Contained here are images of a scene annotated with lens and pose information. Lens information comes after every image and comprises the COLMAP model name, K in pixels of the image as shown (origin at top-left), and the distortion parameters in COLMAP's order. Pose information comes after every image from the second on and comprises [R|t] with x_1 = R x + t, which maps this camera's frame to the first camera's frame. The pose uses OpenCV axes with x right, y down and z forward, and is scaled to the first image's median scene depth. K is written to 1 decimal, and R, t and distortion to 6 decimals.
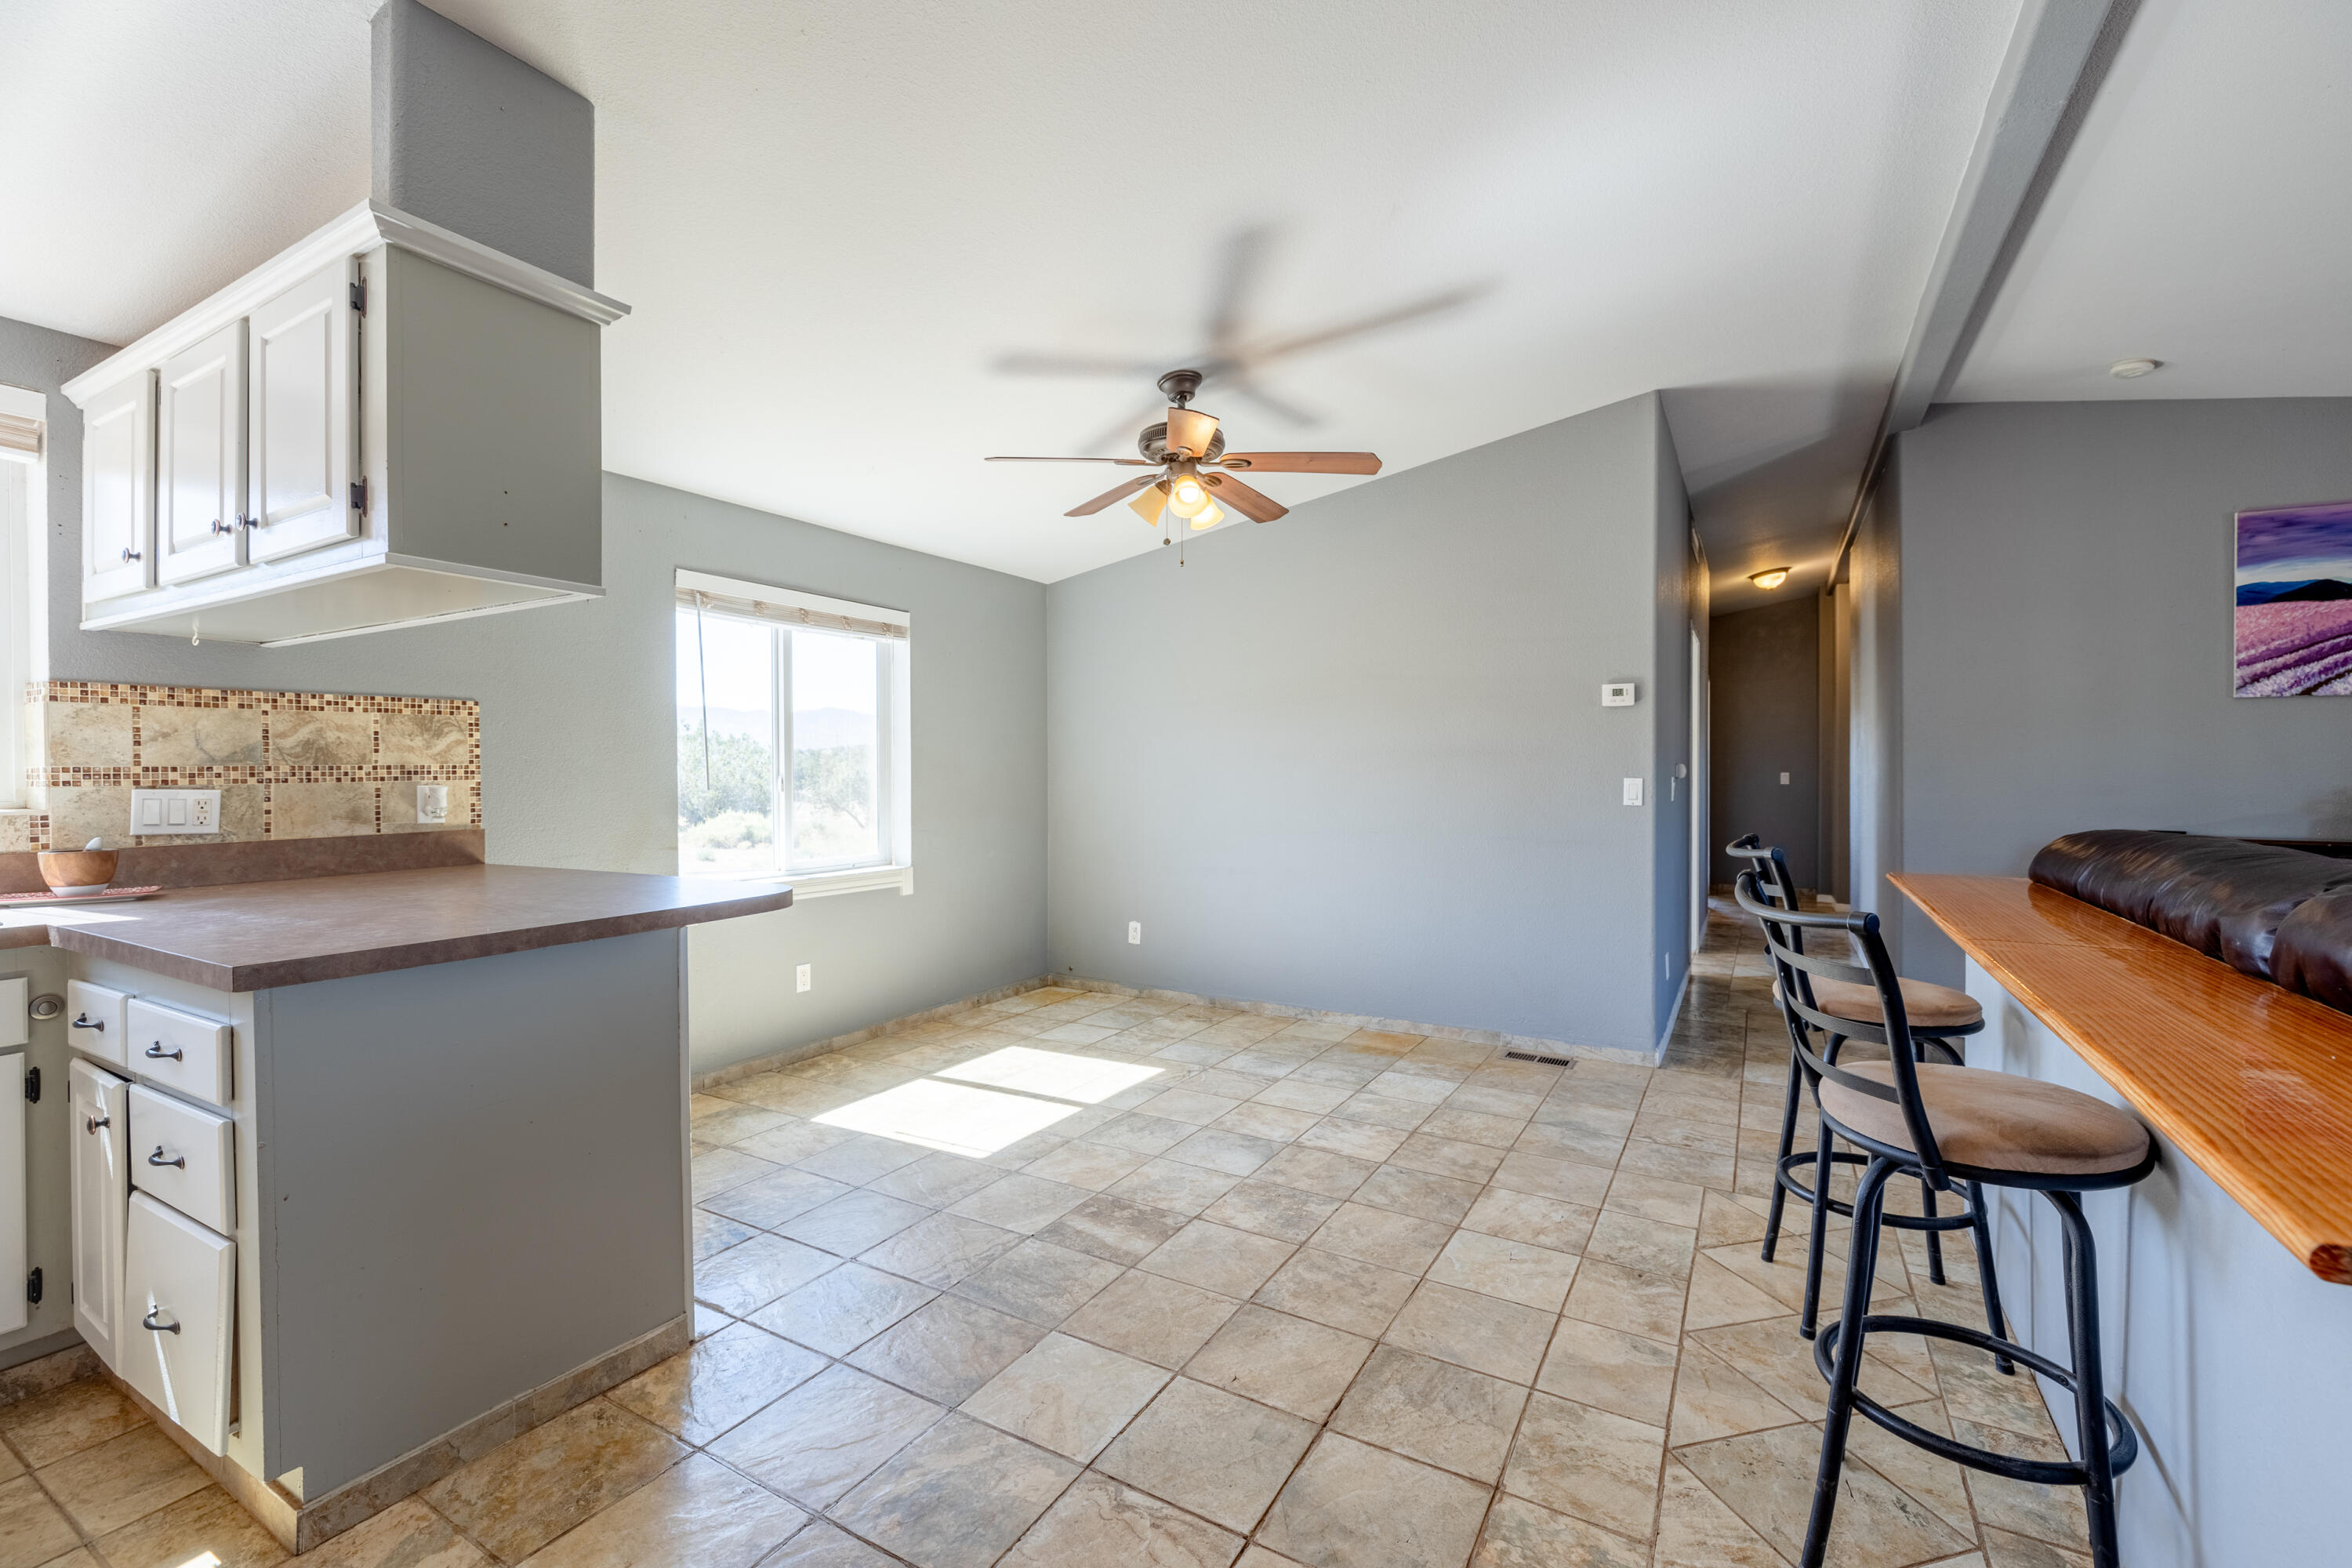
lens RADIAL K [[990.5, 0, 1167.1], [0, 990.5, 773.6], [0, 0, 1]] dist [0.001241, -0.000054]
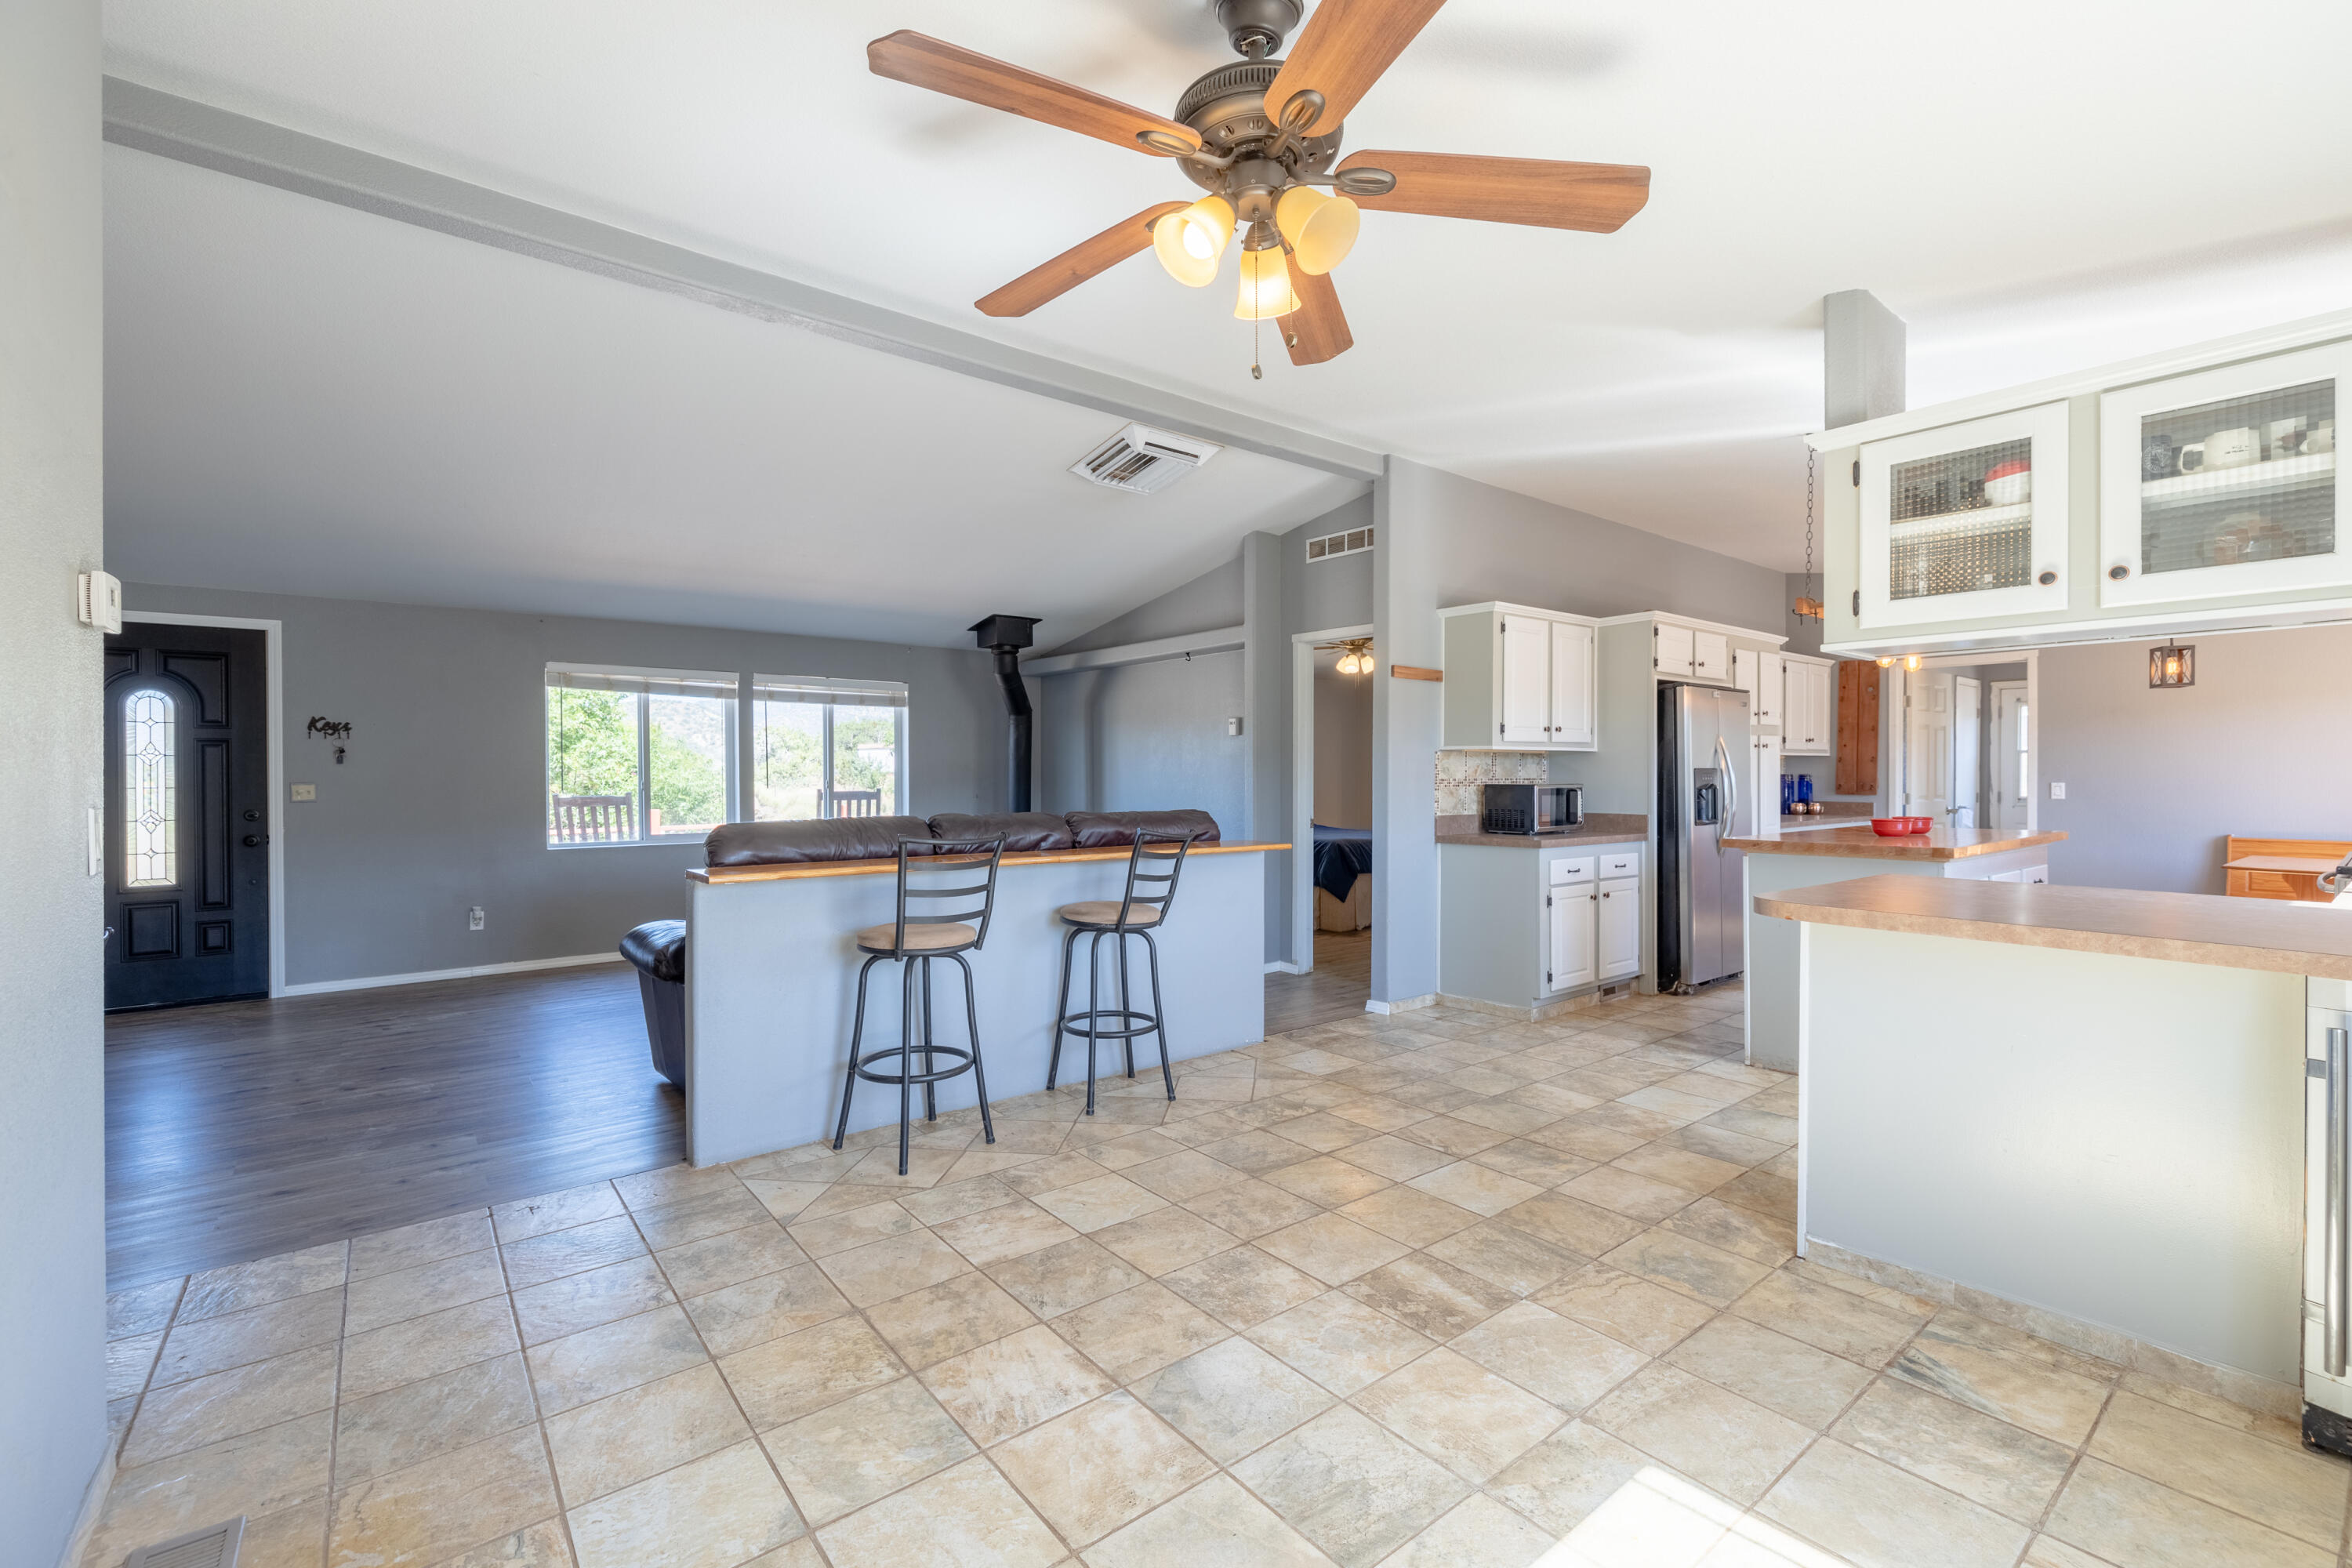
lens RADIAL K [[1030.8, 0, 1196.3], [0, 1030.8, 775.4], [0, 0, 1]] dist [0.018752, 0.000421]
pose [[-0.942297, 0.001628, 0.334774, -0.135384], [0.002284, 0.999996, 0.001565, -0.011397], [-0.334770, 0.002239, -0.942297, 1.553471]]
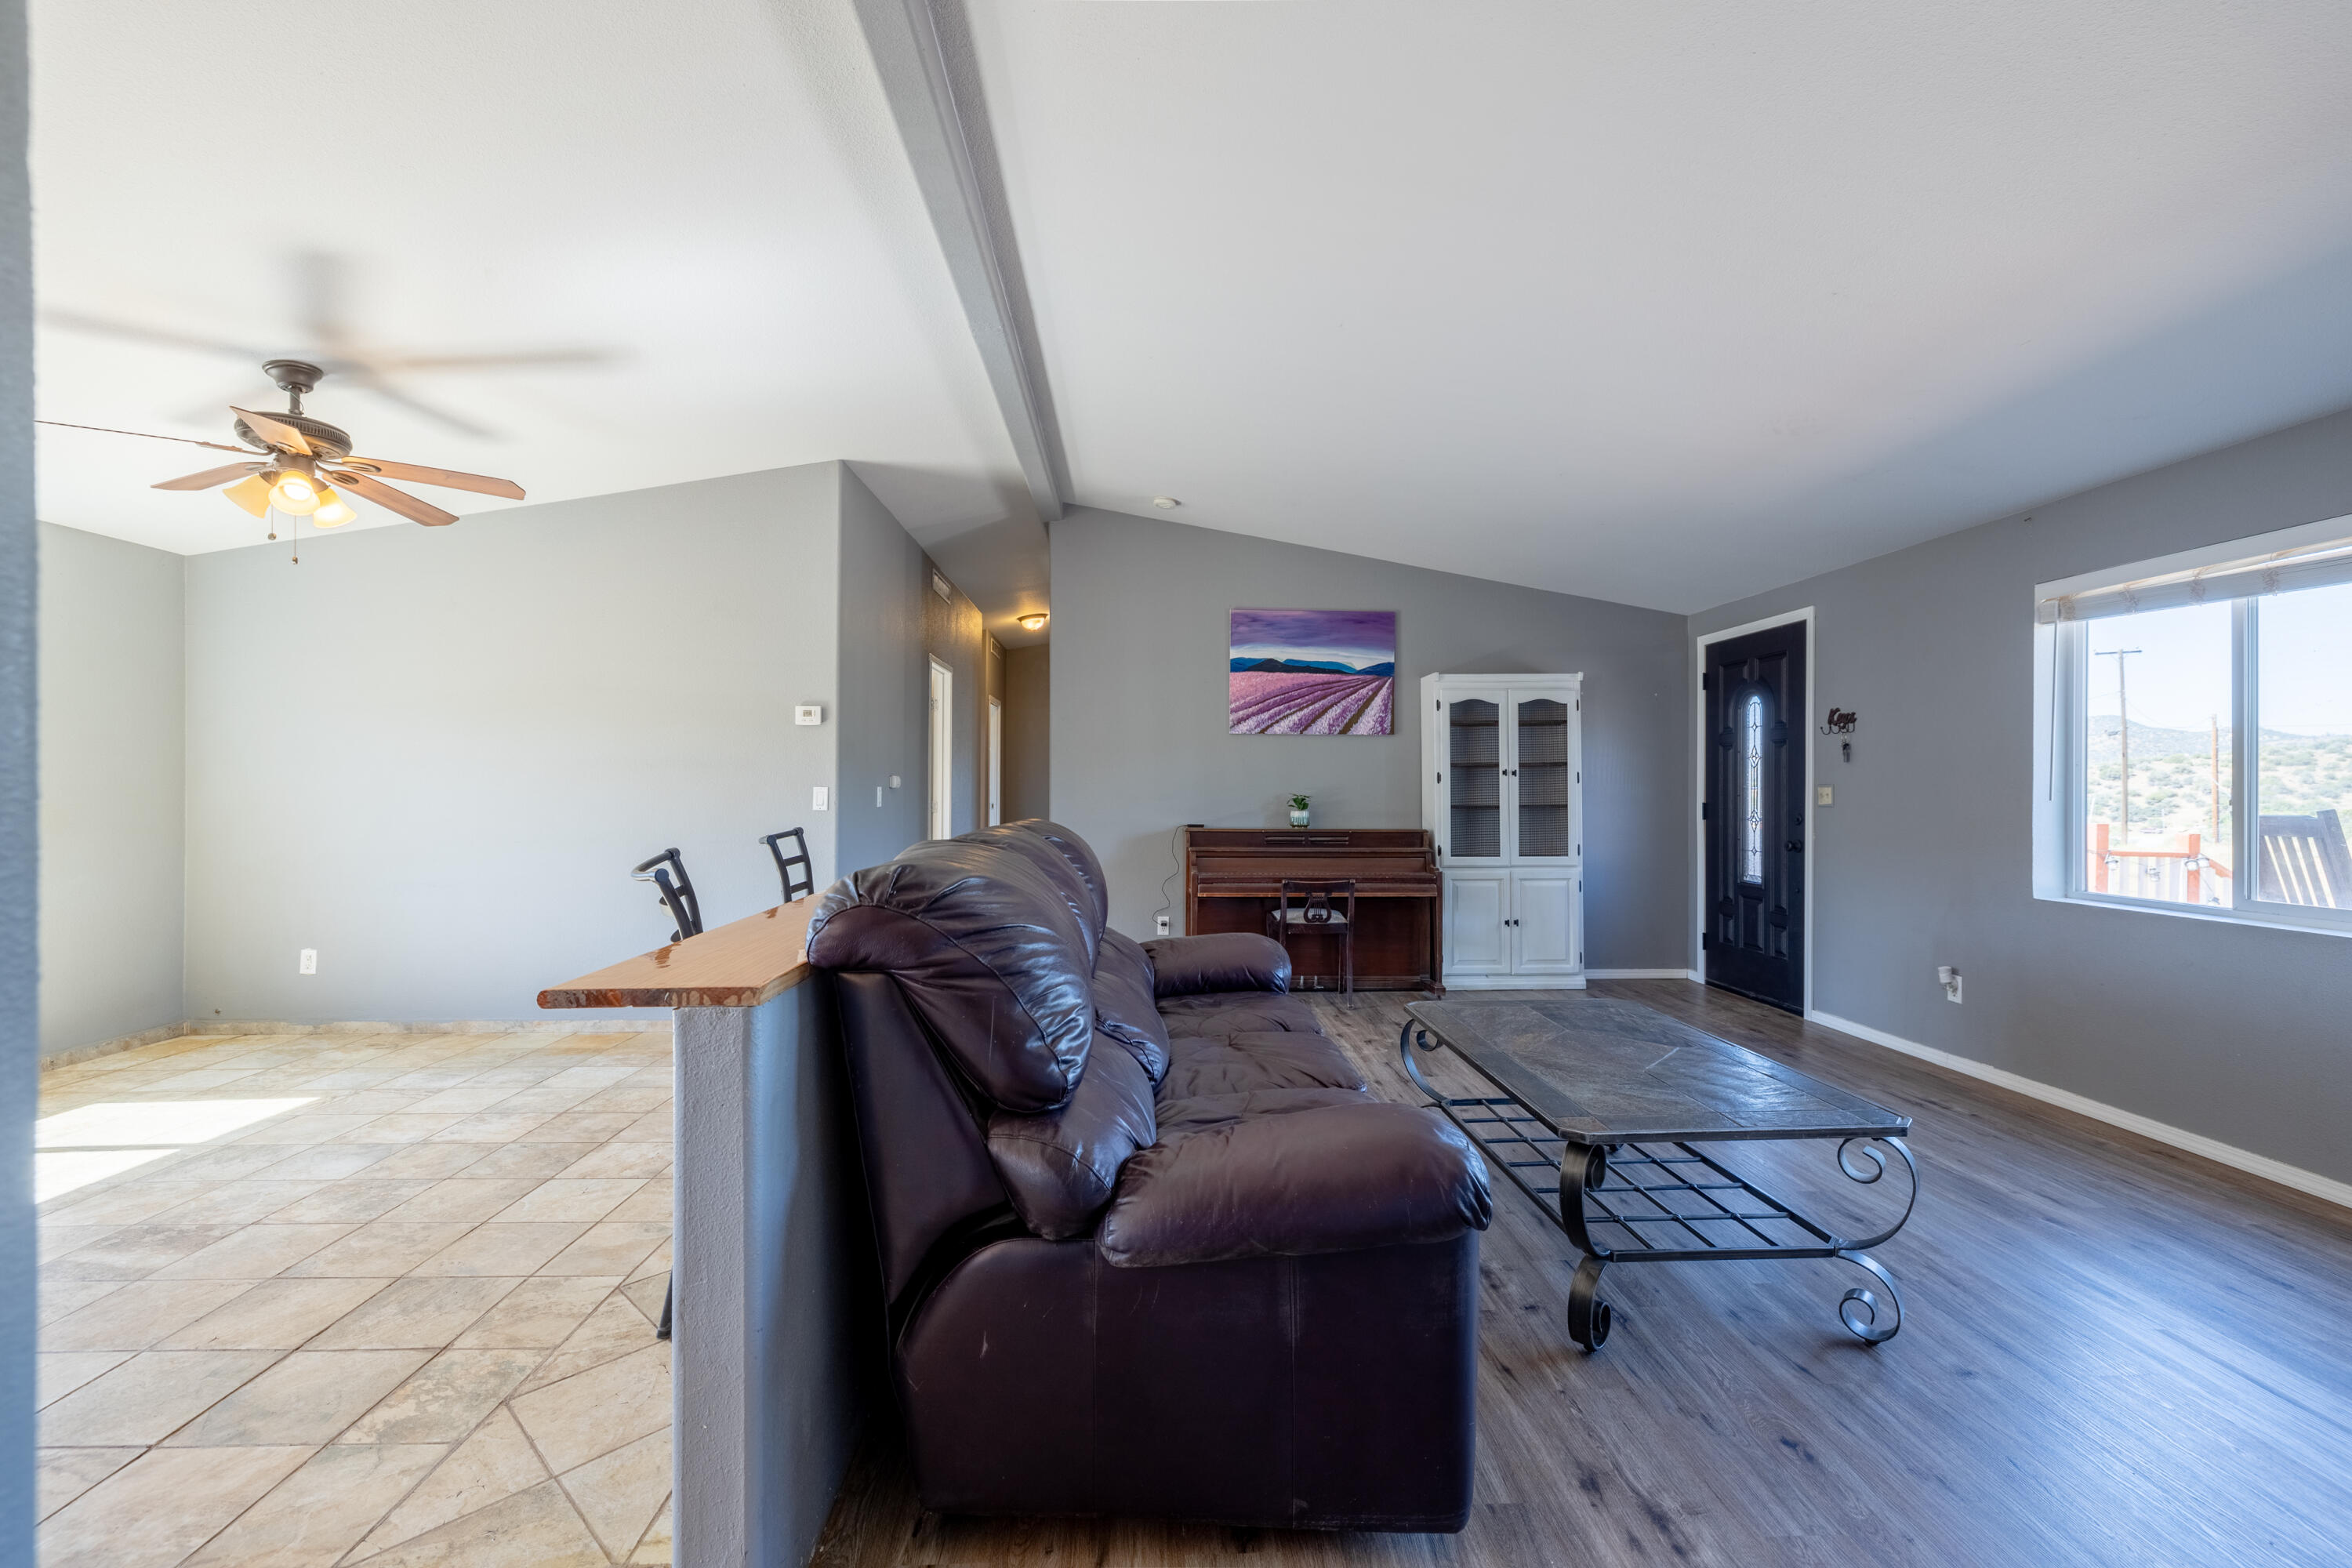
lens RADIAL K [[1019.2, 0, 1152.4], [0, 1019.2, 784.0], [0, 0, 1]] dist [0.001323, -0.000550]
pose [[0.849181, 0.003501, 0.528090, 0.206530], [-0.001972, 0.999992, -0.003458, 0.005367], [-0.528098, 0.001895, 0.849181, -0.286343]]
